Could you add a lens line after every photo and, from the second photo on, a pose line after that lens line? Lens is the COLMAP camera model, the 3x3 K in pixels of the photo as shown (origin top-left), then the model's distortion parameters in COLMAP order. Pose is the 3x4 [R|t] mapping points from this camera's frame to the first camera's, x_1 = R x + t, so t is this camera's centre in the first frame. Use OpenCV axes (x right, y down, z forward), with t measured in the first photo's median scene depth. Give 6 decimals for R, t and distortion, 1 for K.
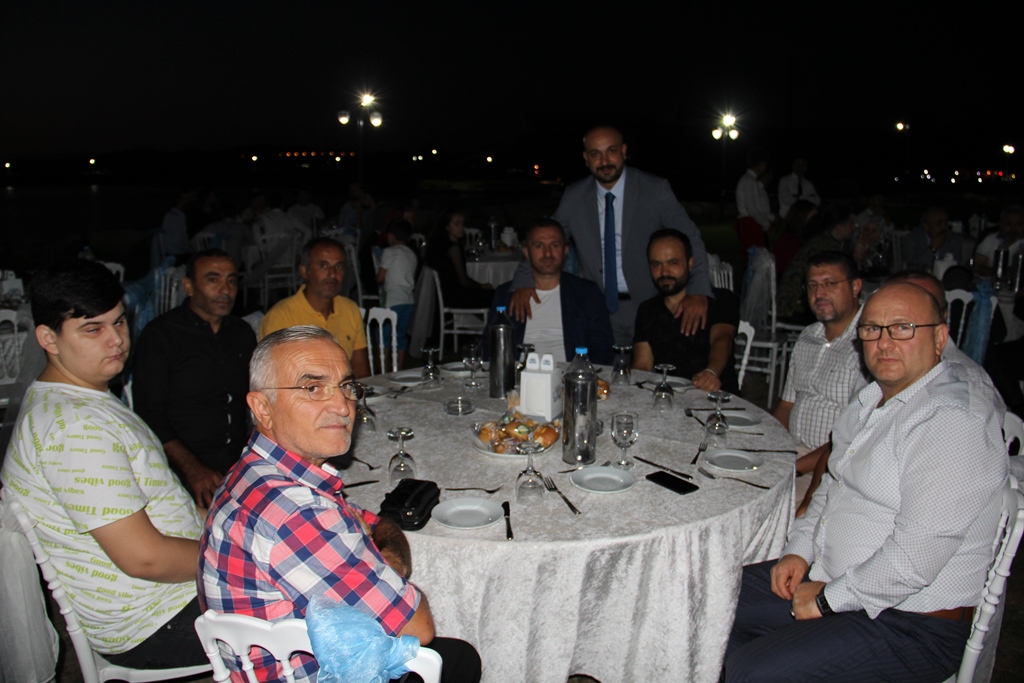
lens RADIAL K [[898.0, 0, 512.0], [0, 898.0, 341.5], [0, 0, 1]] dist [-0.134326, 0.007662]
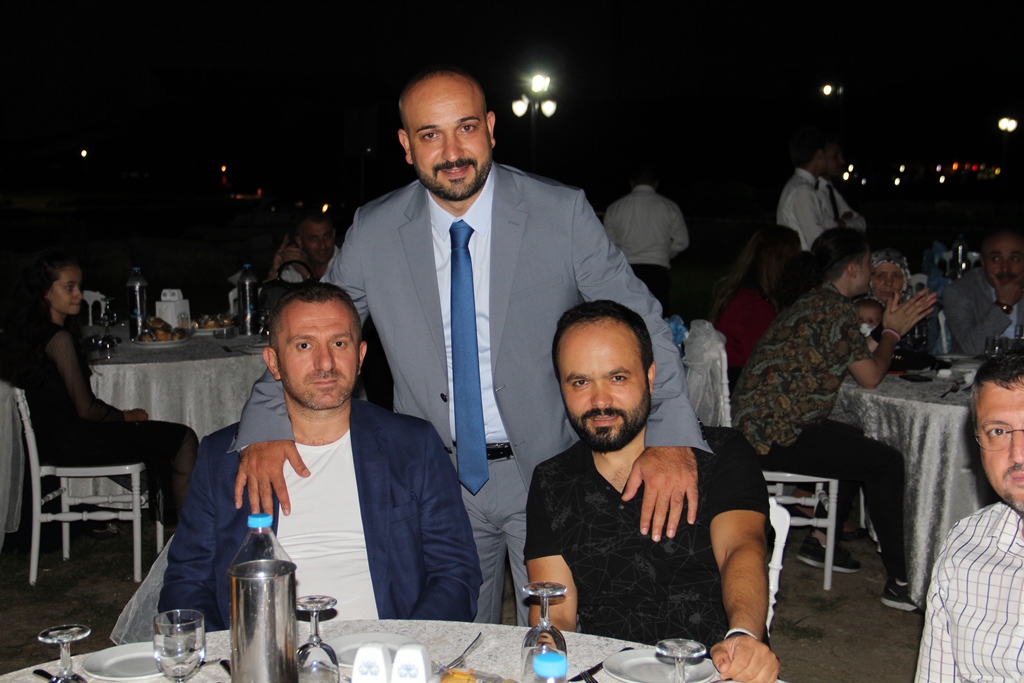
lens RADIAL K [[1524.5, 0, 512.0], [0, 1524.5, 341.5], [0, 0, 1]] dist [-0.018567, 1.066252]
pose [[0.968065, -0.026669, 0.249275, -0.056132], [0.046676, 0.996113, -0.074697, -0.048488], [-0.246314, 0.083947, 0.965548, 0.260899]]
